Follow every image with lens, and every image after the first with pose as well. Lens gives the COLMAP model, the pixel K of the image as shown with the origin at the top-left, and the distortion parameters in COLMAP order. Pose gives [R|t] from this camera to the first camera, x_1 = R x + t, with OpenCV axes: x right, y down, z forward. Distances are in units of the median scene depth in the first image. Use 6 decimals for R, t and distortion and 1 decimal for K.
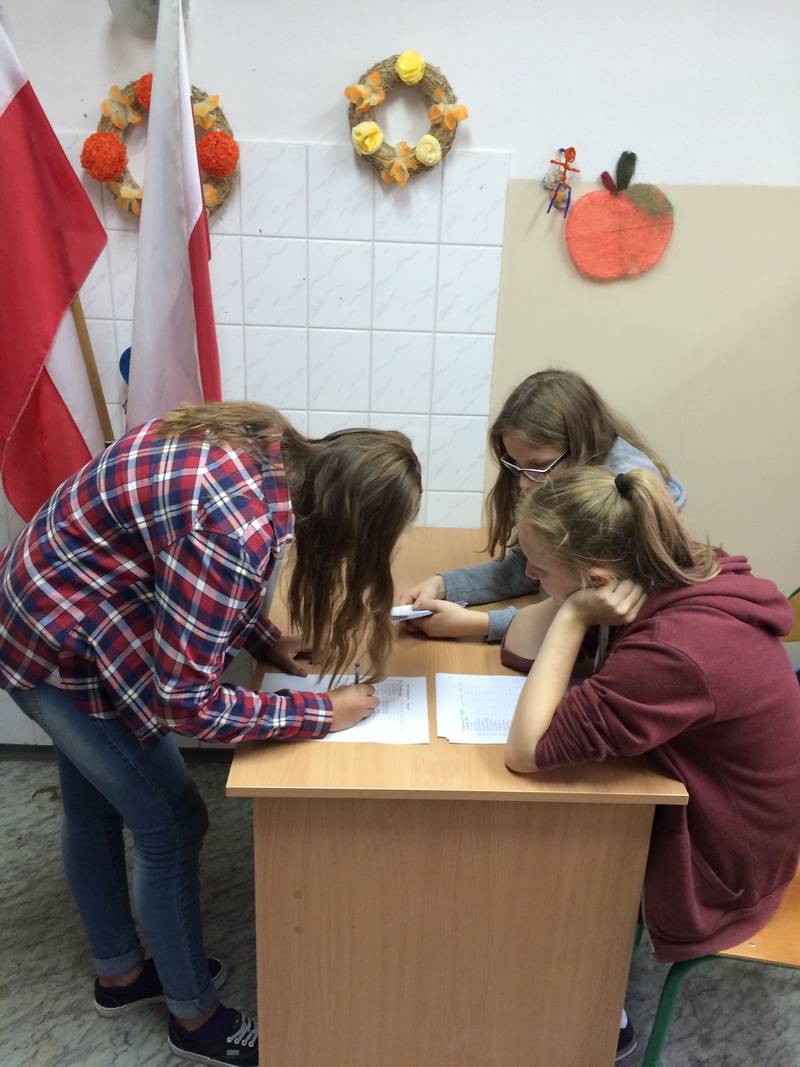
lens RADIAL K [[906.9, 0, 395.3], [0, 906.9, 535.2], [0, 0, 1]] dist [0.074821, -0.100484]
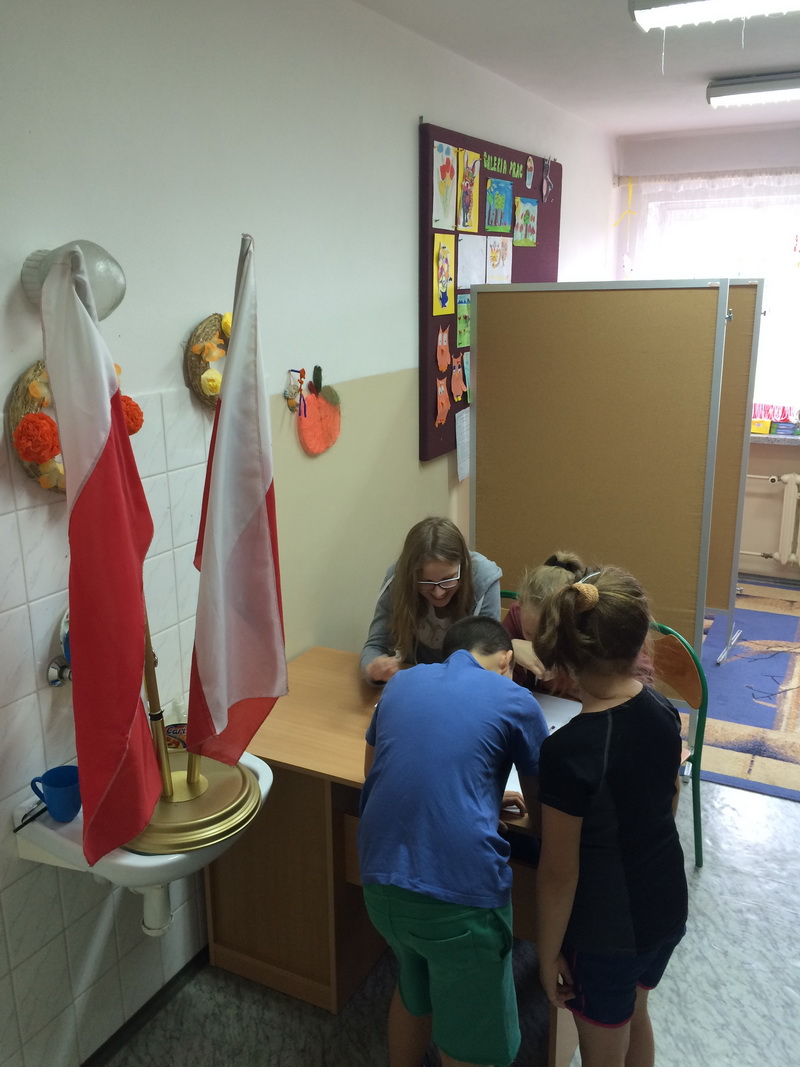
lens RADIAL K [[906.9, 0, 403.5], [0, 906.9, 532.5], [0, 0, 1]] dist [0.074821, -0.100484]
pose [[0.479492, -0.271833, 0.834383, -0.904538], [0.340764, 0.933876, 0.108421, -0.283948], [-0.808683, 0.232341, 0.540417, 0.202286]]
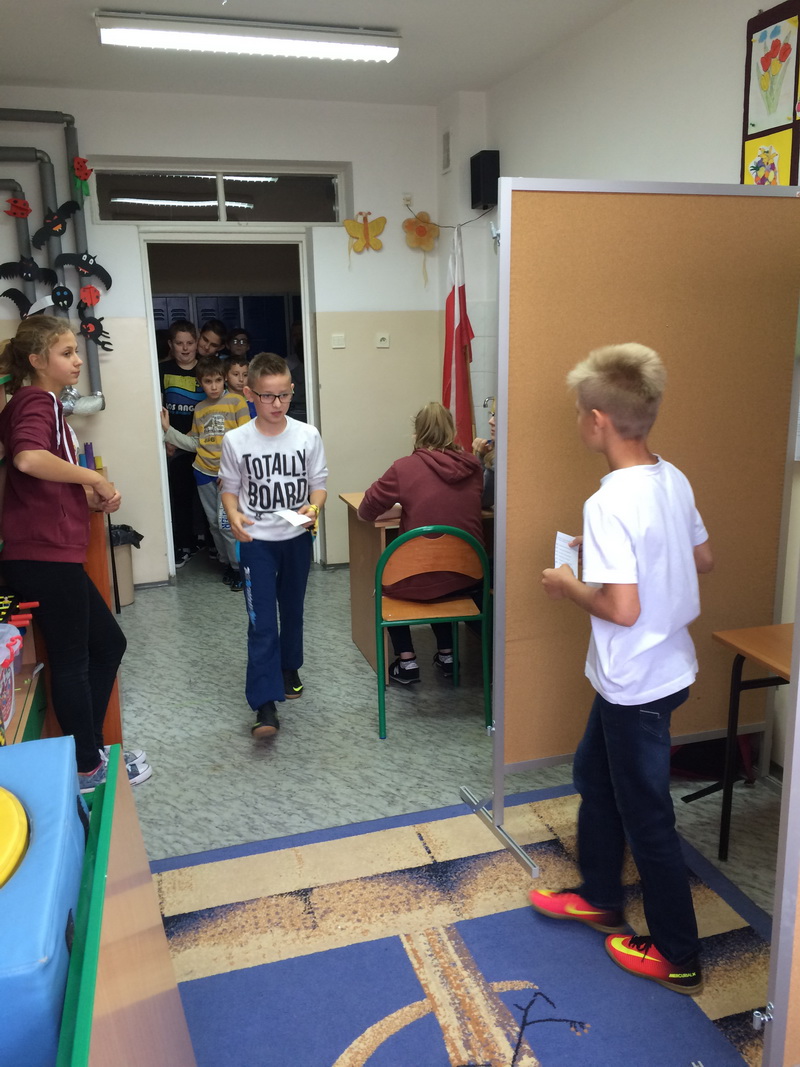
lens RADIAL K [[906.9, 0, 402.2], [0, 906.9, 531.0], [0, 0, 1]] dist [0.074821, -0.100484]
pose [[0.269020, 0.189819, -0.944244, 1.562213], [-0.325151, 0.940728, 0.096475, -0.021694], [0.906590, 0.281068, 0.314794, 0.157851]]
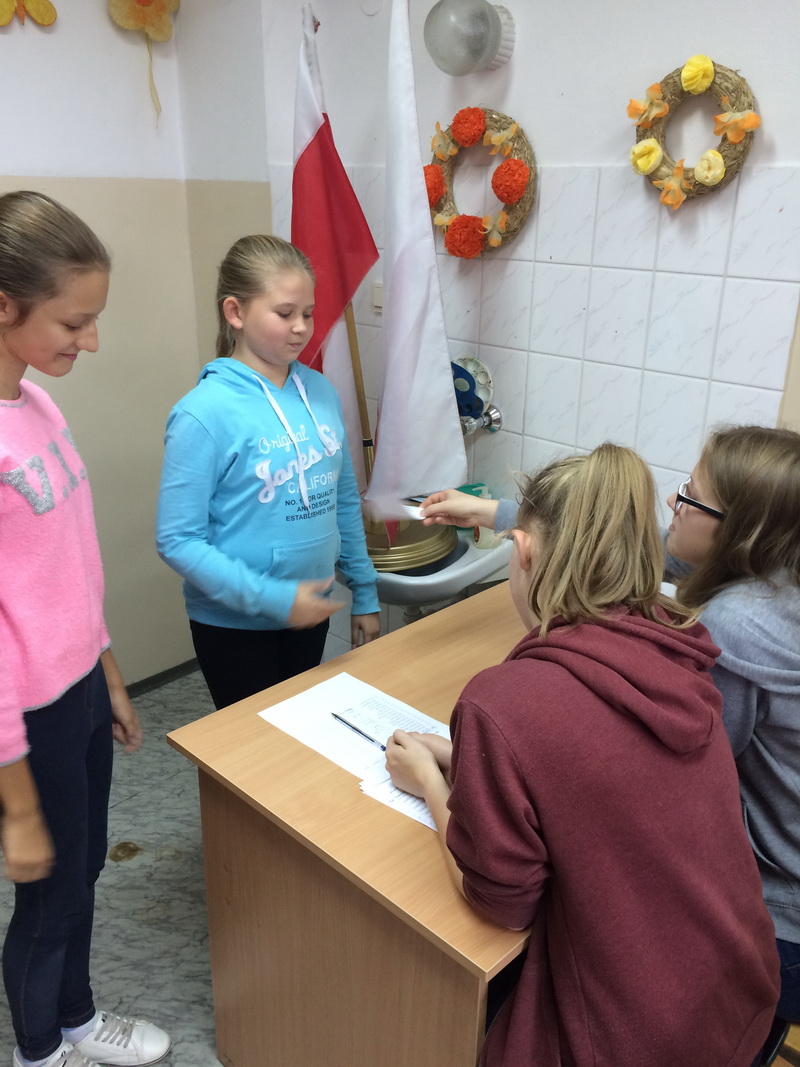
lens RADIAL K [[906.9, 0, 392.3], [0, 906.9, 533.7], [0, 0, 1]] dist [0.074821, -0.100484]
pose [[0.699822, 0.230303, -0.676173, 0.466275], [-0.250018, 0.965697, 0.070152, -0.075733], [0.669134, 0.119961, 0.733395, 0.211619]]
